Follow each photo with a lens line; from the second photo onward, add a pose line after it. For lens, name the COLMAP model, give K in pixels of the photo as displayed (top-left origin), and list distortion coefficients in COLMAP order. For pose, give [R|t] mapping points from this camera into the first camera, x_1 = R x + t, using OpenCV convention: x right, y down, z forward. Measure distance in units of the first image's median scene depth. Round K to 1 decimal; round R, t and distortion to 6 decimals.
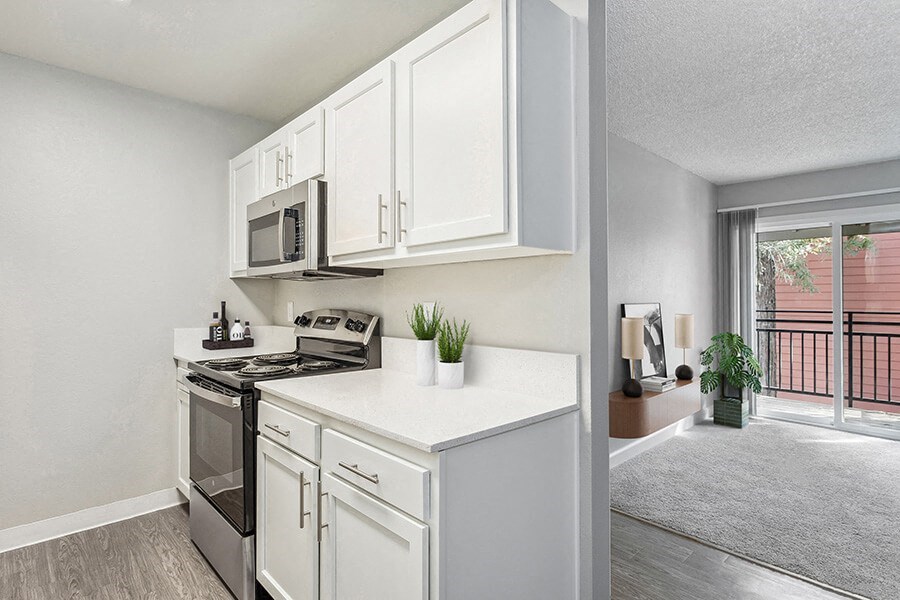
lens RADIAL K [[422.6, 0, 430.9], [0, 422.6, 299.4], [0, 0, 1]] dist [-0.002575, -0.000194]
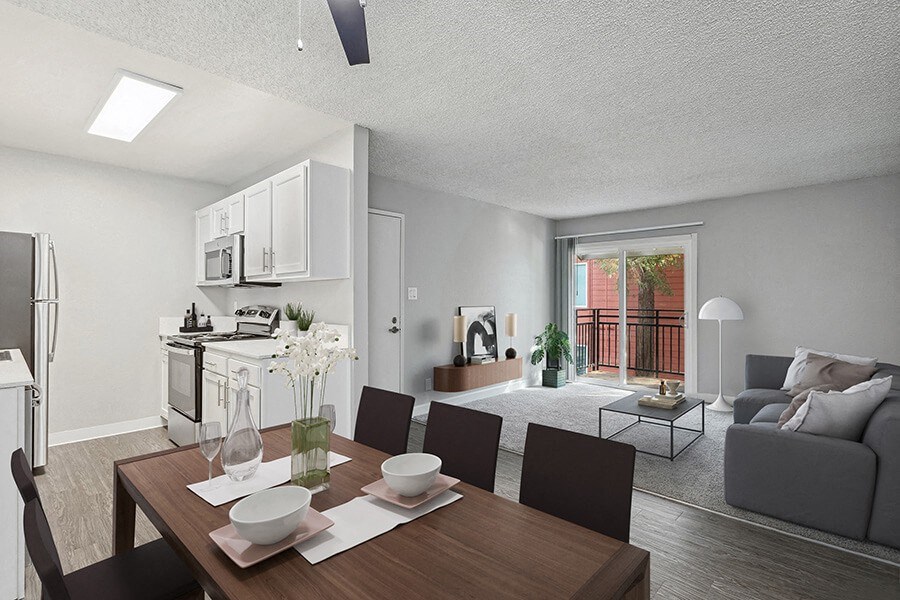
lens RADIAL K [[430.6, 0, 450.0], [0, 430.6, 300.0], [0, 0, 1]] dist [0.001372, 0.000785]
pose [[0.999059, 0.003134, 0.043269, 0.483481], [-0.003109, 0.999995, -0.000628, -0.000046], [-0.043271, 0.000493, 0.999063, -0.778872]]
